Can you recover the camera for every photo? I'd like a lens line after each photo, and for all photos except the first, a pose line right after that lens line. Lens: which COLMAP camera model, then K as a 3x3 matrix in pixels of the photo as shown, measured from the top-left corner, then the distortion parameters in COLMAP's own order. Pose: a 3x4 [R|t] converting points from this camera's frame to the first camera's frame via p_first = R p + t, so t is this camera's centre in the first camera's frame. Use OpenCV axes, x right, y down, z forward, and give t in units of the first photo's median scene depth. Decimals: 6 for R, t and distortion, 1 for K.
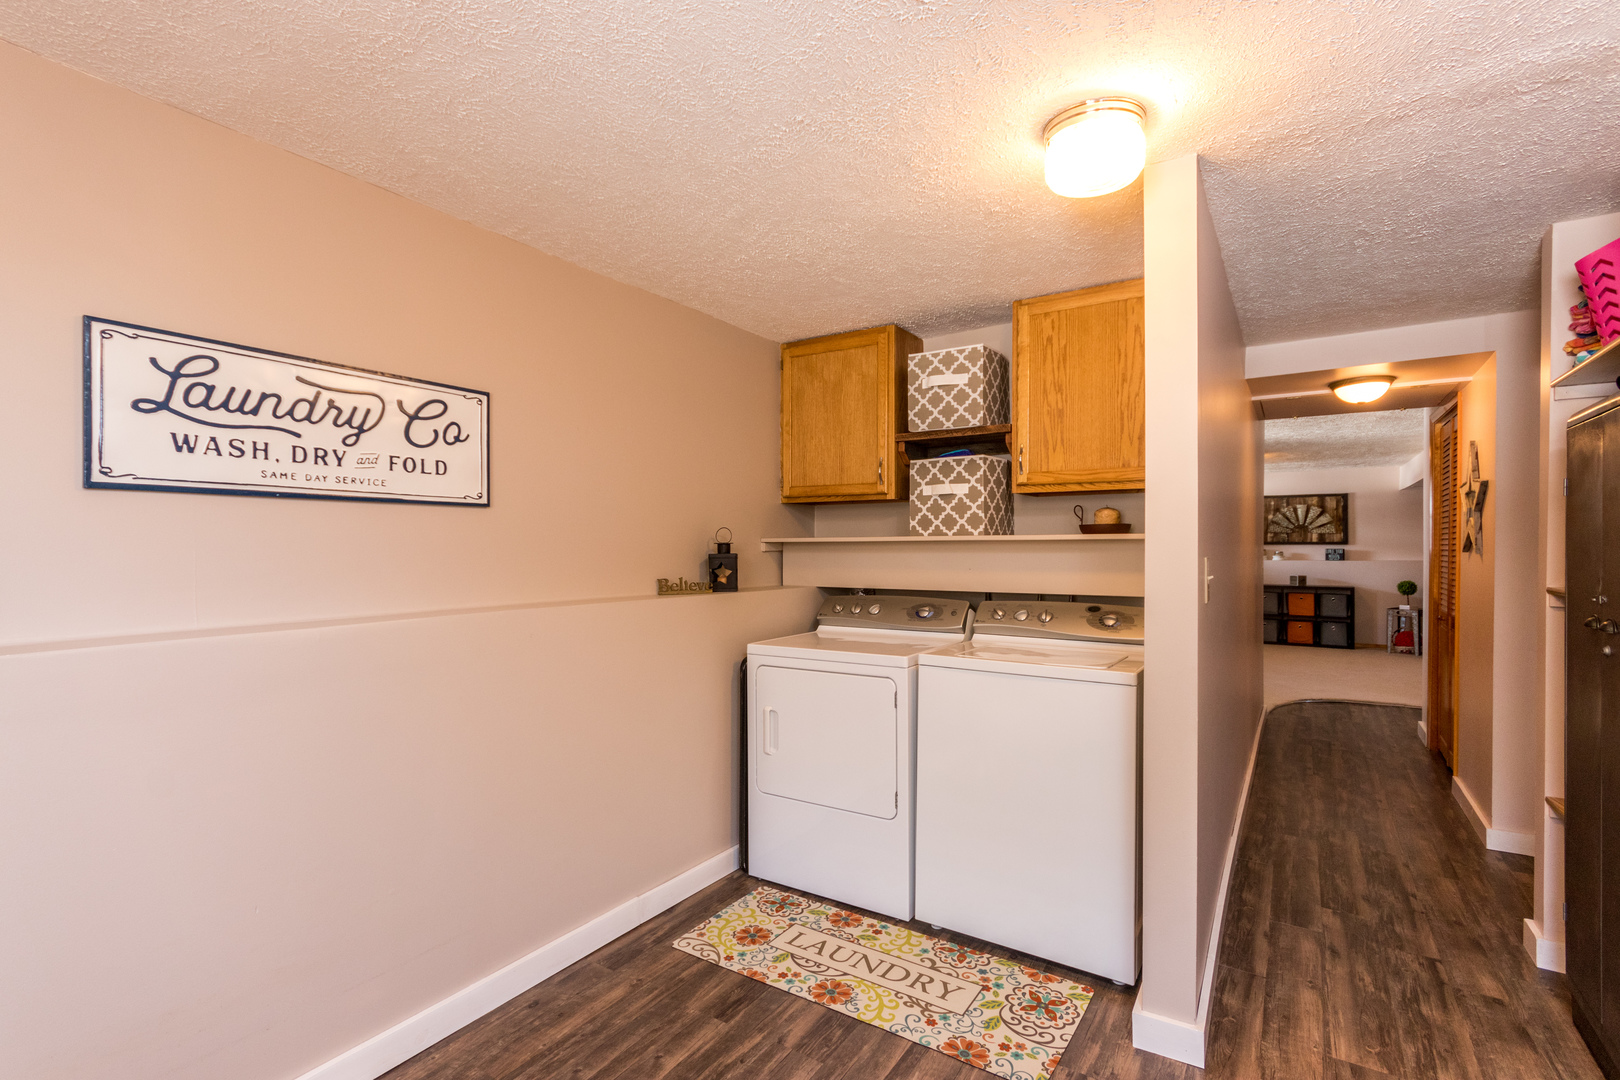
lens RADIAL K [[752.1, 0, 806.7], [0, 752.1, 557.1], [0, 0, 1]] dist [-0.001400, -0.000291]
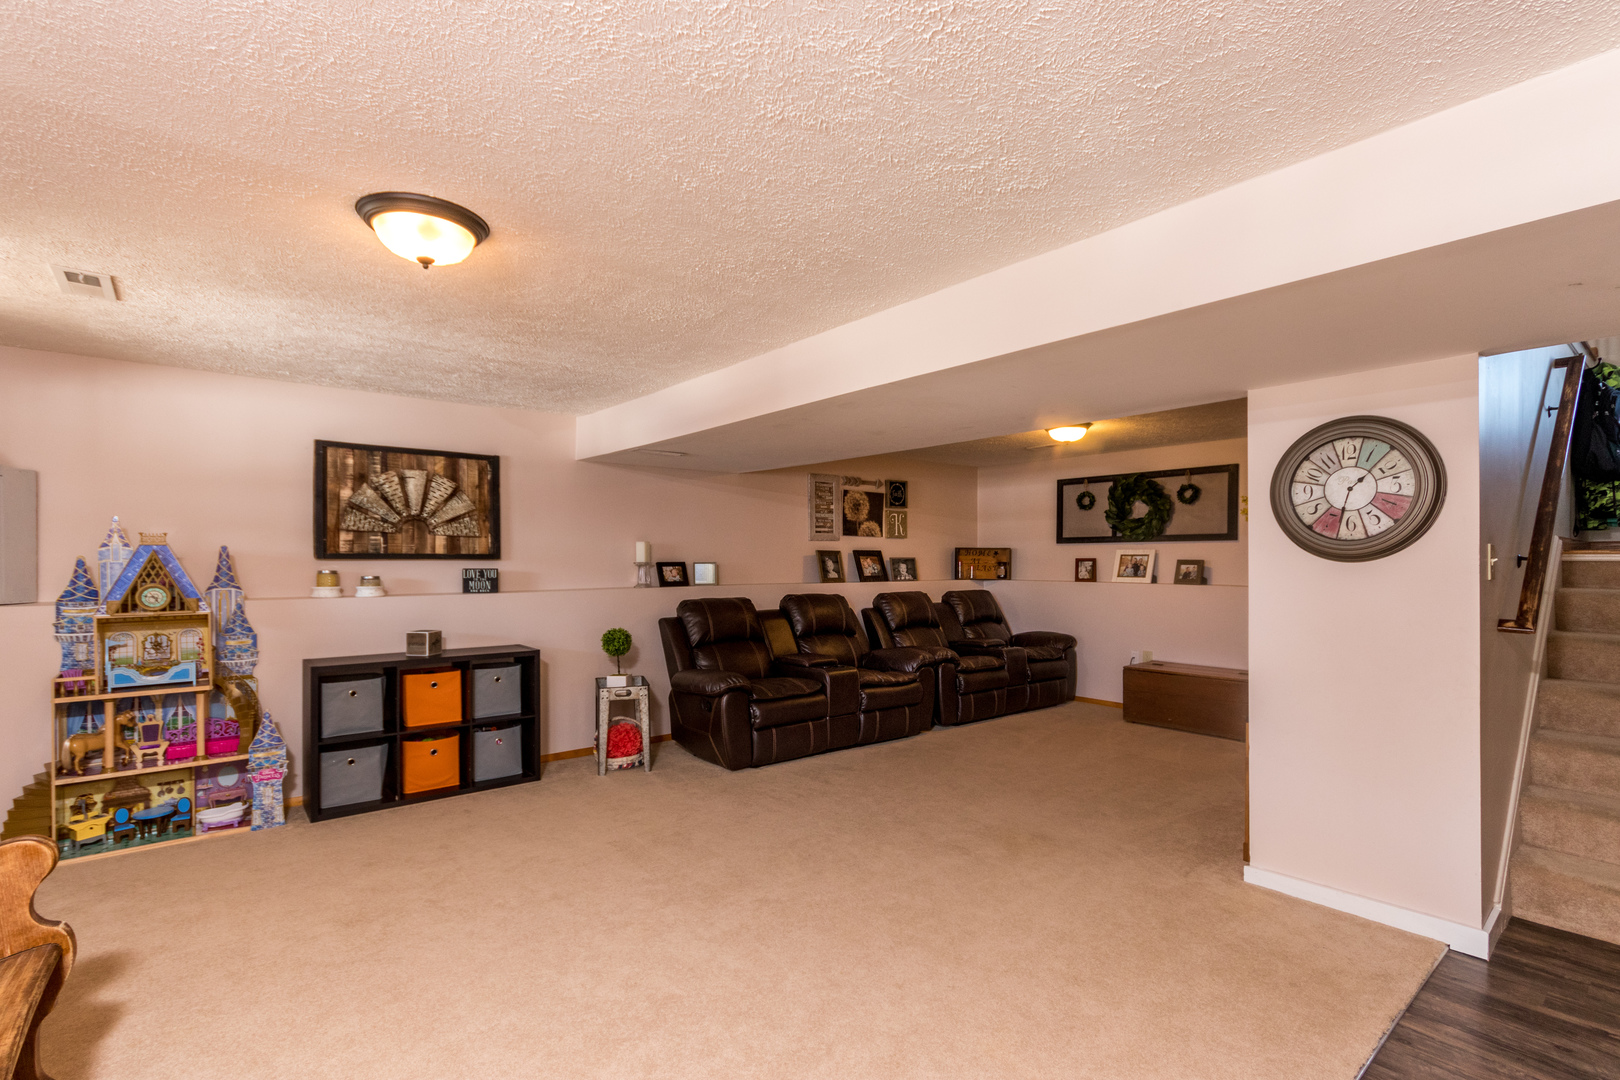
lens RADIAL K [[752.1, 0, 806.7], [0, 752.1, 557.1], [0, 0, 1]] dist [-0.001400, -0.000291]
pose [[0.295502, 0.004434, 0.955332, 0.302914], [0.013416, 0.999871, -0.008790, -0.011238], [-0.955248, 0.015414, 0.295404, 0.651879]]
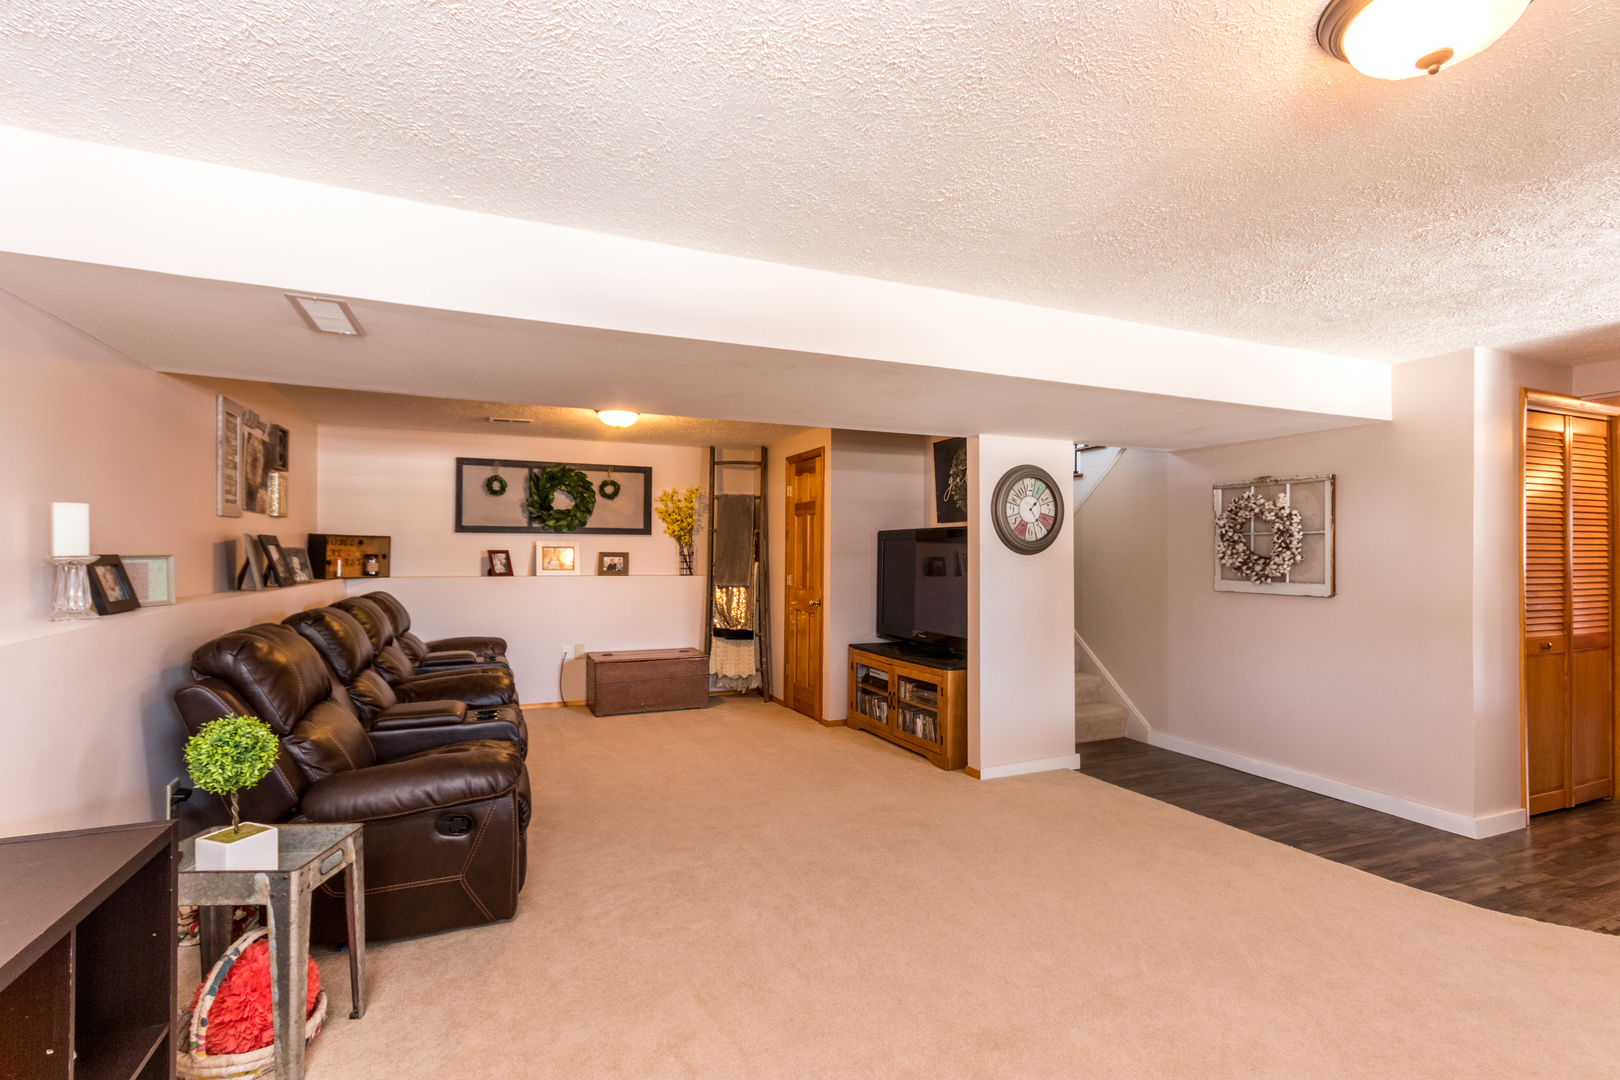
lens RADIAL K [[752.1, 0, 806.7], [0, 752.1, 557.1], [0, 0, 1]] dist [-0.001400, -0.000291]
pose [[-0.830972, -0.004672, 0.556295, 0.500913], [0.004967, 0.999863, 0.015816, -0.015948], [-0.556293, 0.015906, -0.830834, 1.009224]]
